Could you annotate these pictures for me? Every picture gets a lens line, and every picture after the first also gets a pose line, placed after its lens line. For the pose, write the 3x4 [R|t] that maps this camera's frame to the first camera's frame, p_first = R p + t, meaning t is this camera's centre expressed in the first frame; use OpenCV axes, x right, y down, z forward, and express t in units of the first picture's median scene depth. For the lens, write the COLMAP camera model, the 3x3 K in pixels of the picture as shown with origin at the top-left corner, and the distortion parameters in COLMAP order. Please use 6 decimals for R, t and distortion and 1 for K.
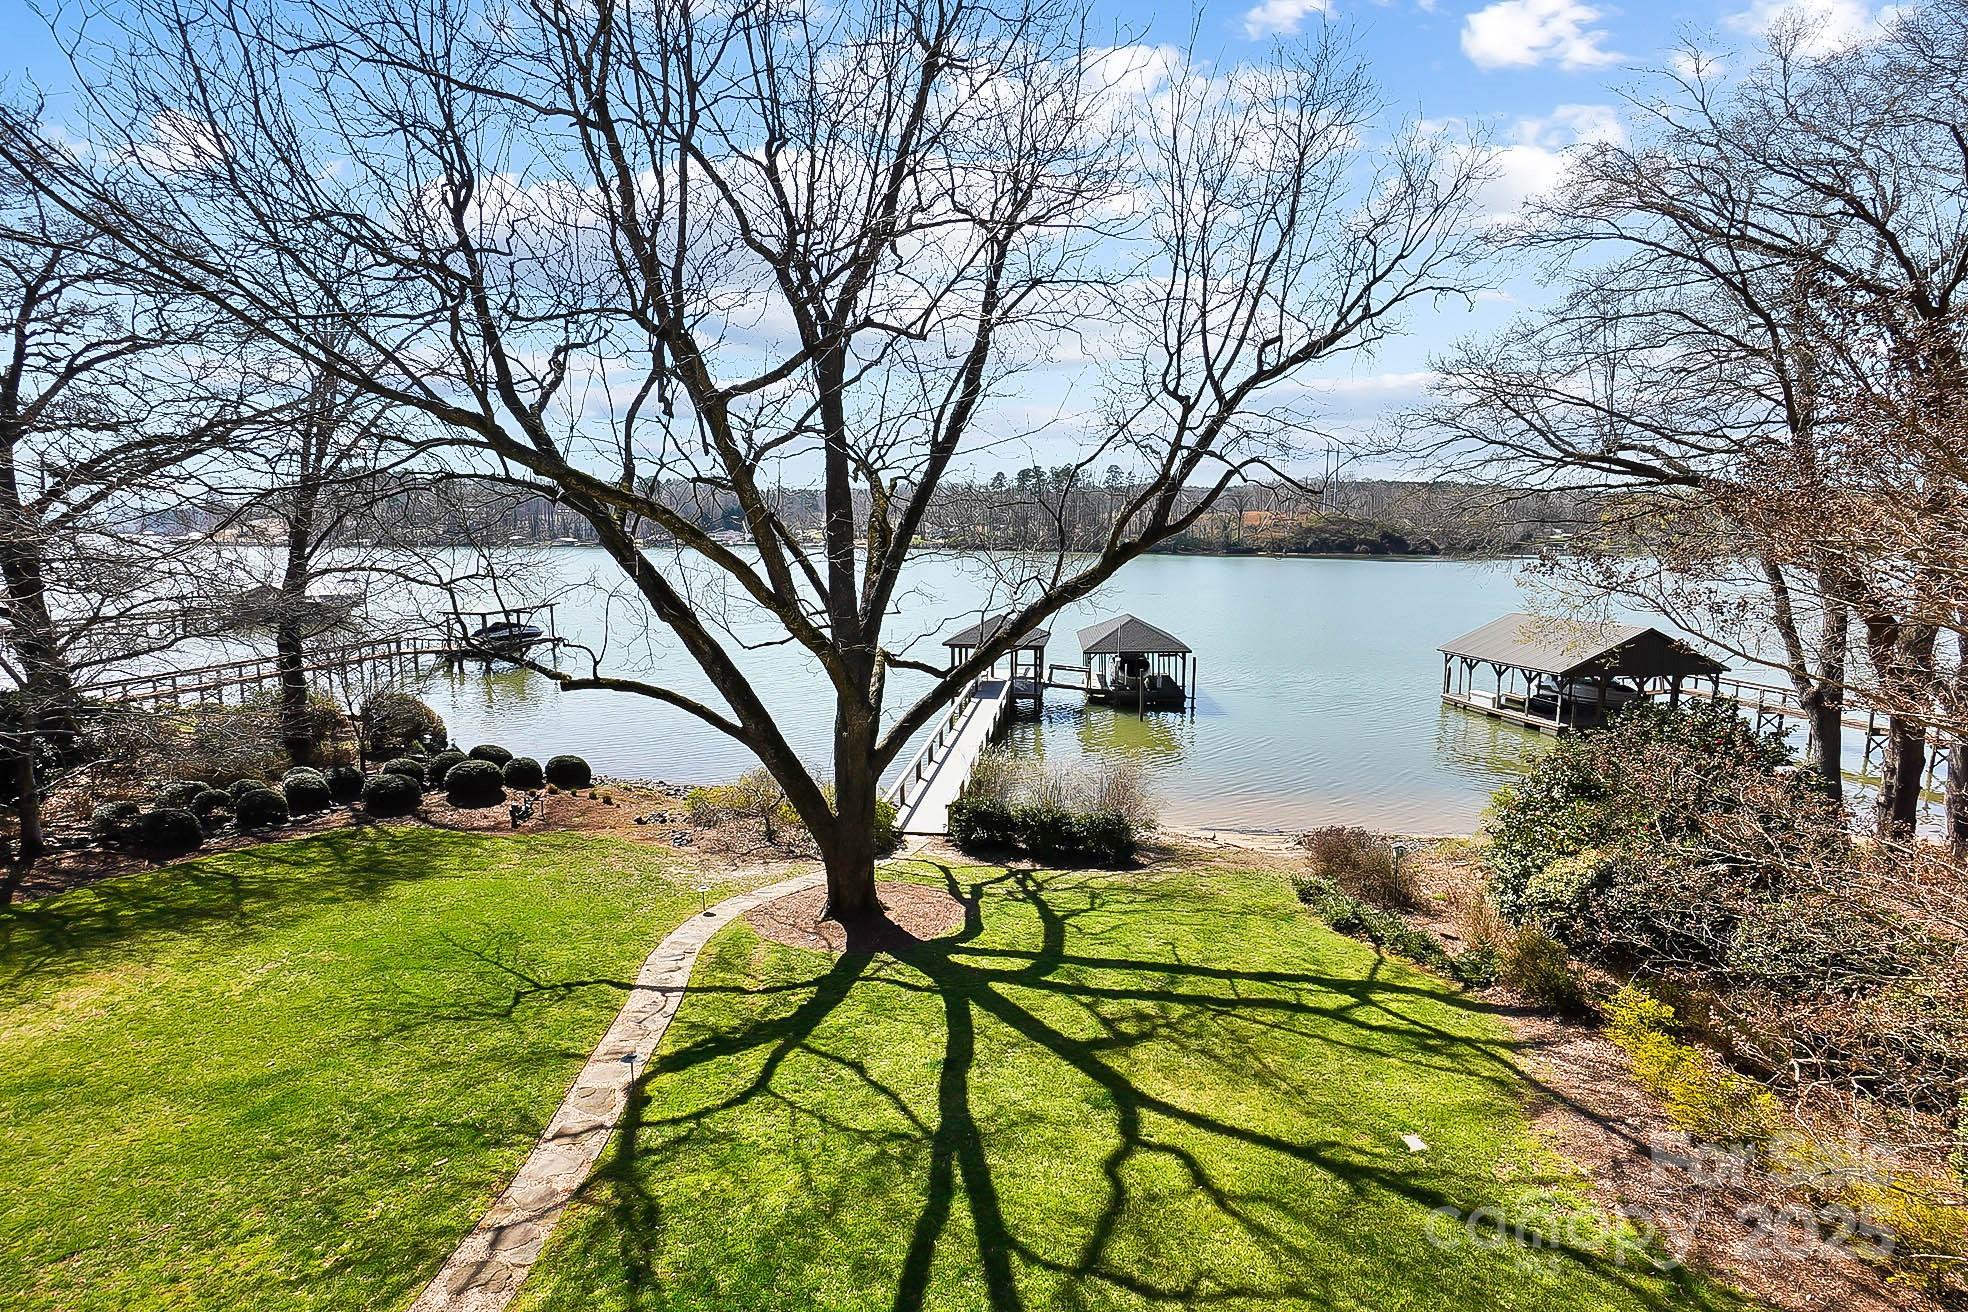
lens RADIAL K [[869.8, 0, 974.1], [0, 869.8, 646.0], [0, 0, 1]] dist [-0.067658, 0.024588]
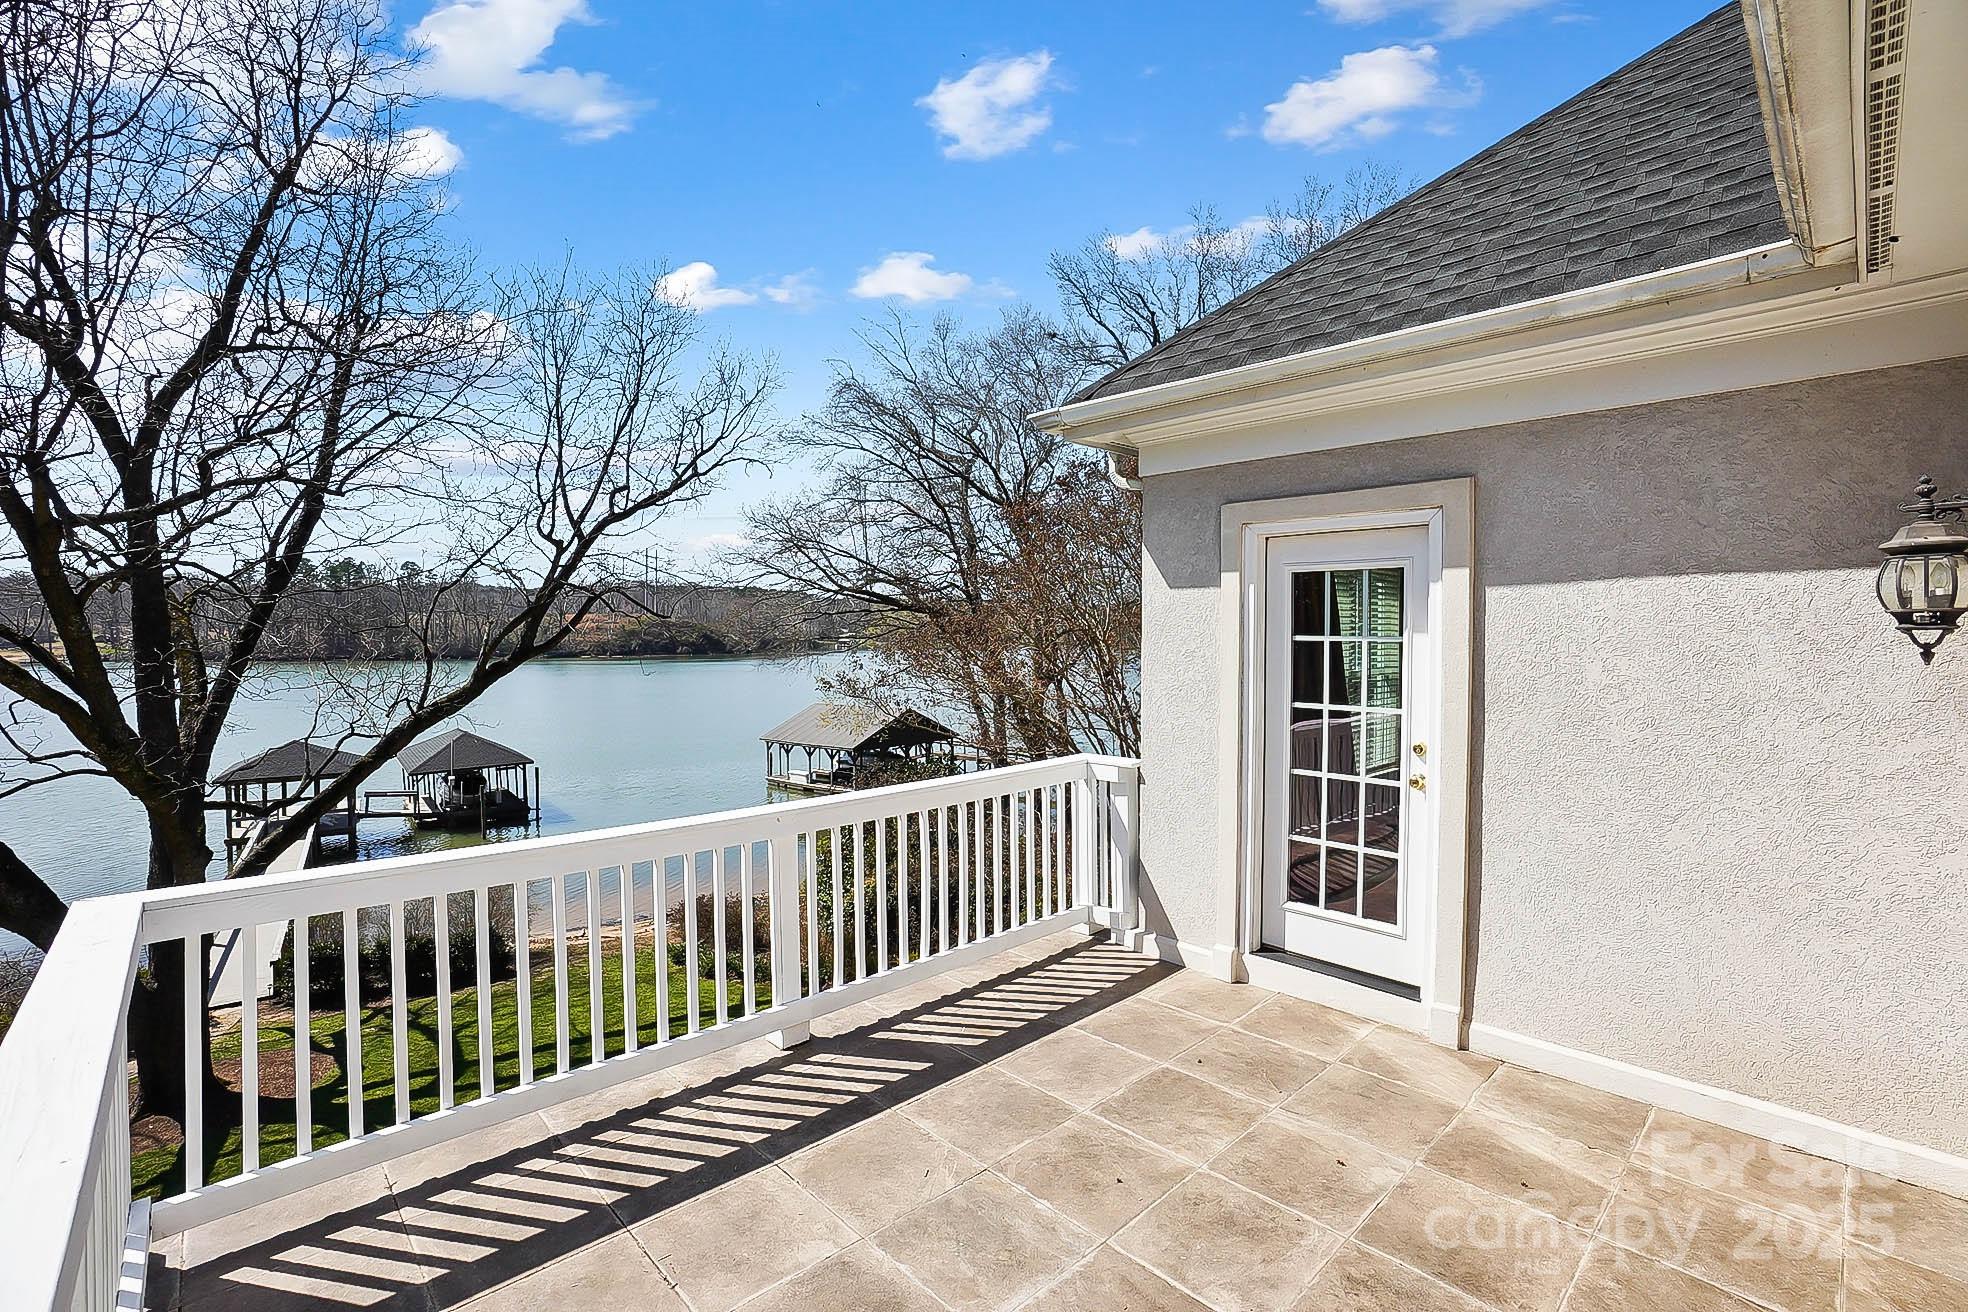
lens RADIAL K [[869.8, 0, 974.1], [0, 869.8, 646.0], [0, 0, 1]] dist [-0.067658, 0.024588]
pose [[0.733144, -0.015056, 0.679906, -0.079634], [0.094722, 0.992271, -0.080166, 0.001706], [-0.673444, 0.123175, 0.728904, -0.128981]]
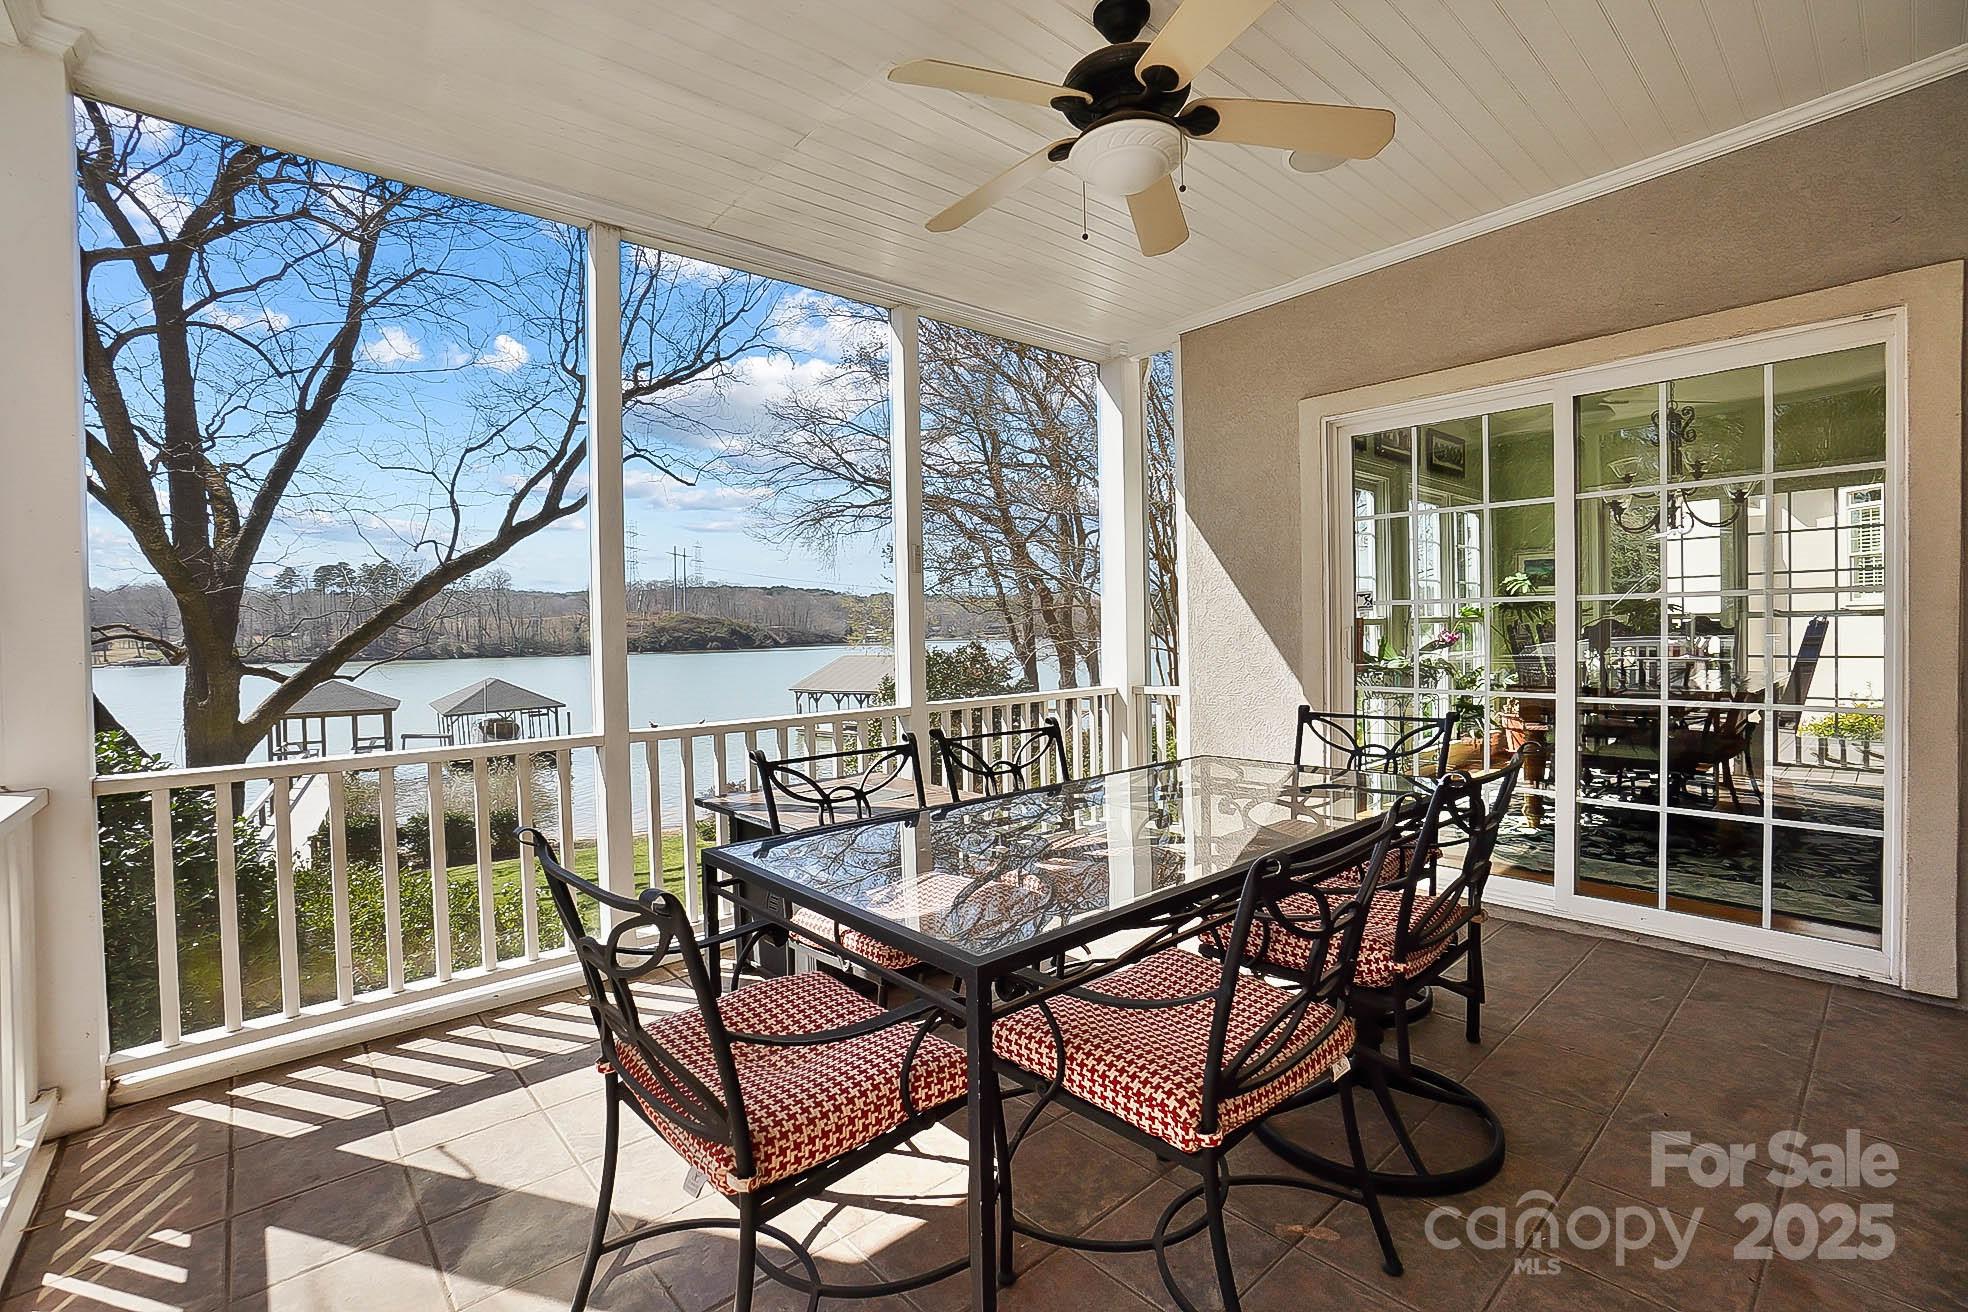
lens RADIAL K [[869.8, 0, 974.1], [0, 869.8, 646.0], [0, 0, 1]] dist [-0.067658, 0.024588]
pose [[0.753895, -0.031247, 0.656252, -0.075297], [0.111851, 0.990391, -0.081337, 0.135098], [-0.647404, 0.134722, 0.750145, -0.104164]]
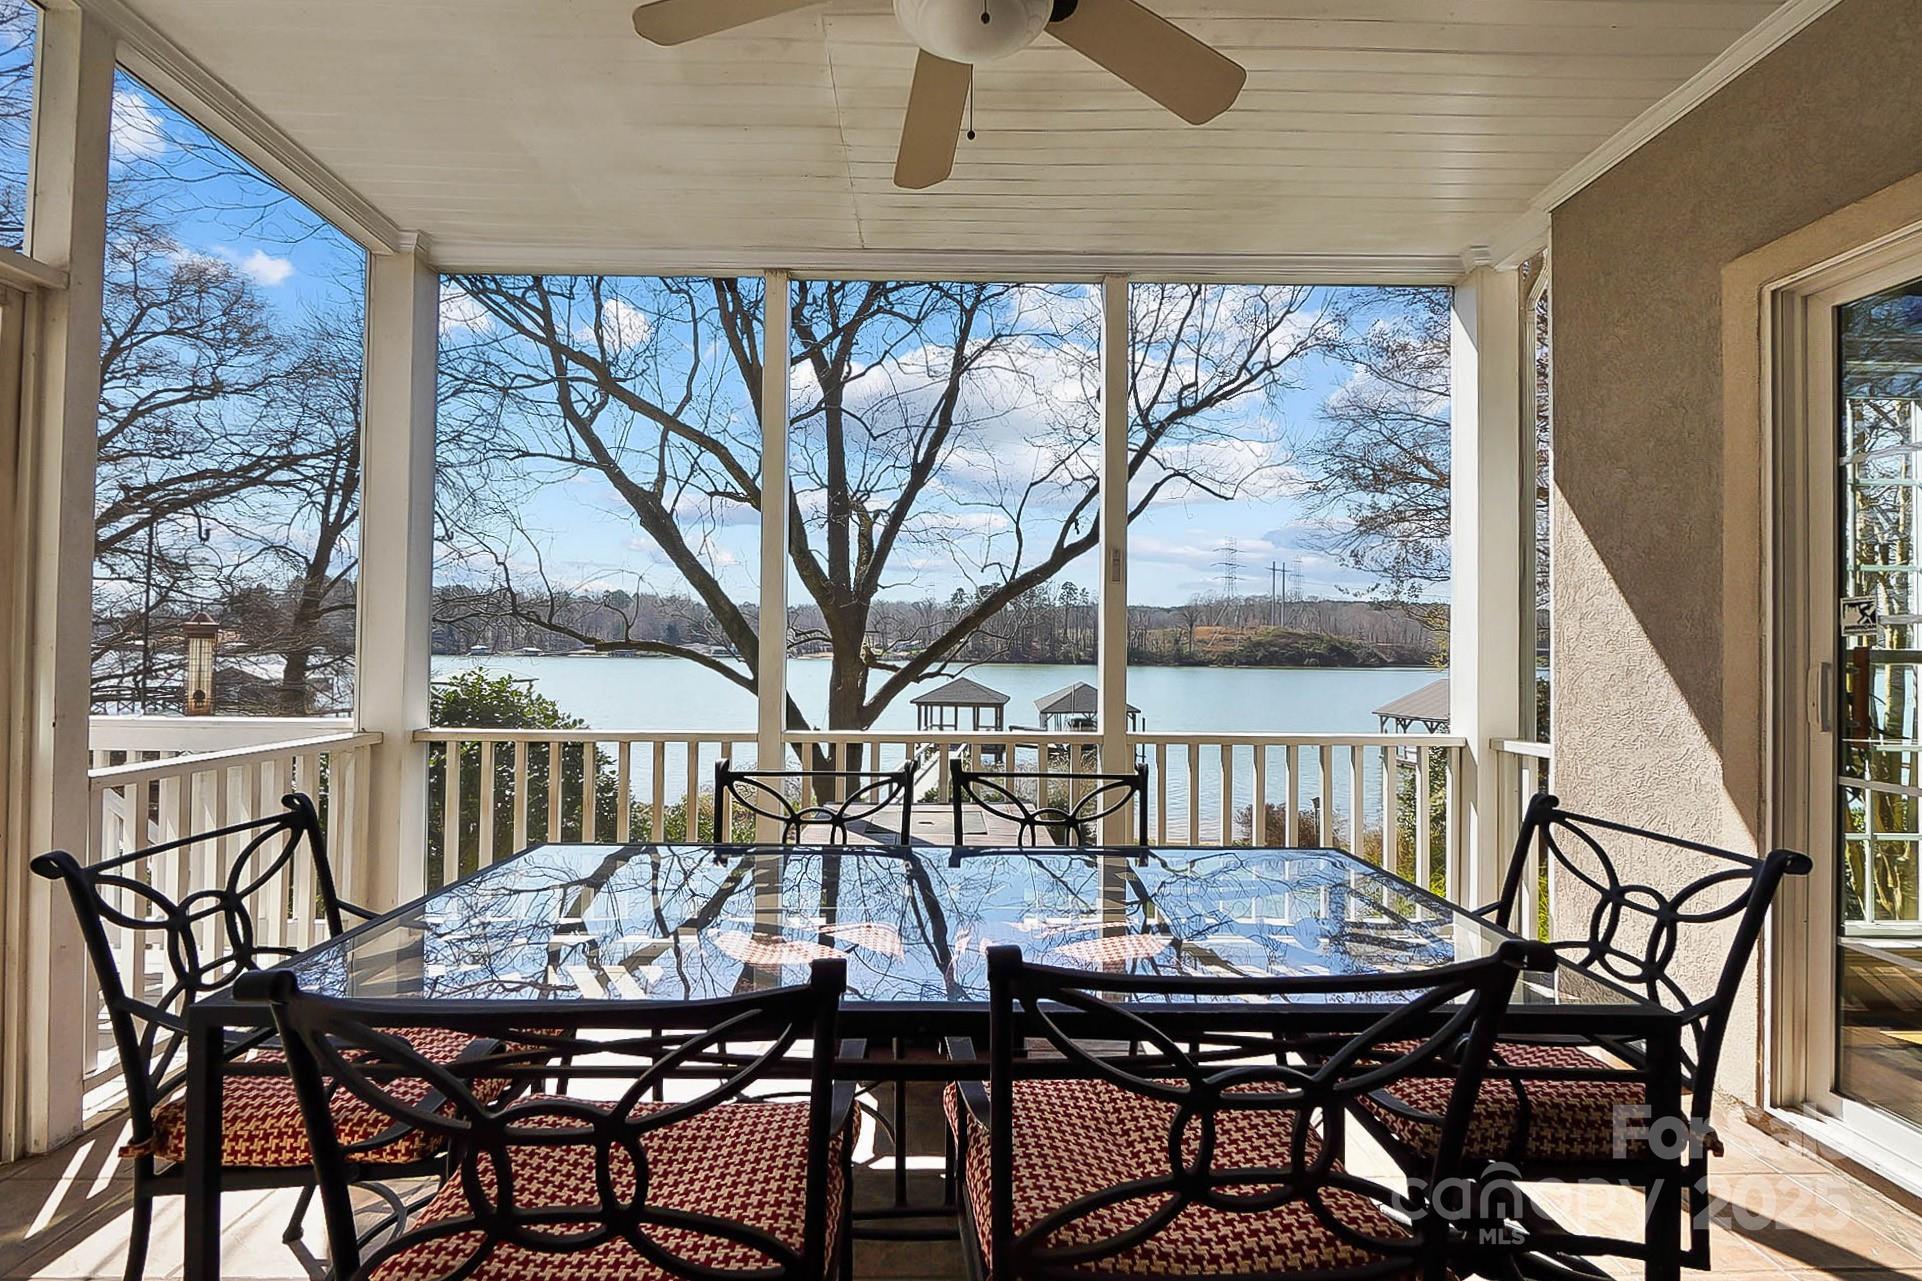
lens RADIAL K [[853.4, 0, 950.9], [0, 853.4, 636.5], [0, 0, 1]] dist [-0.004137, -0.001212]
pose [[0.999789, 0.005809, 0.019680, -0.012404], [-0.002824, 0.988918, -0.148434, 0.136301], [-0.020325, 0.148348, 0.988726, -0.111077]]
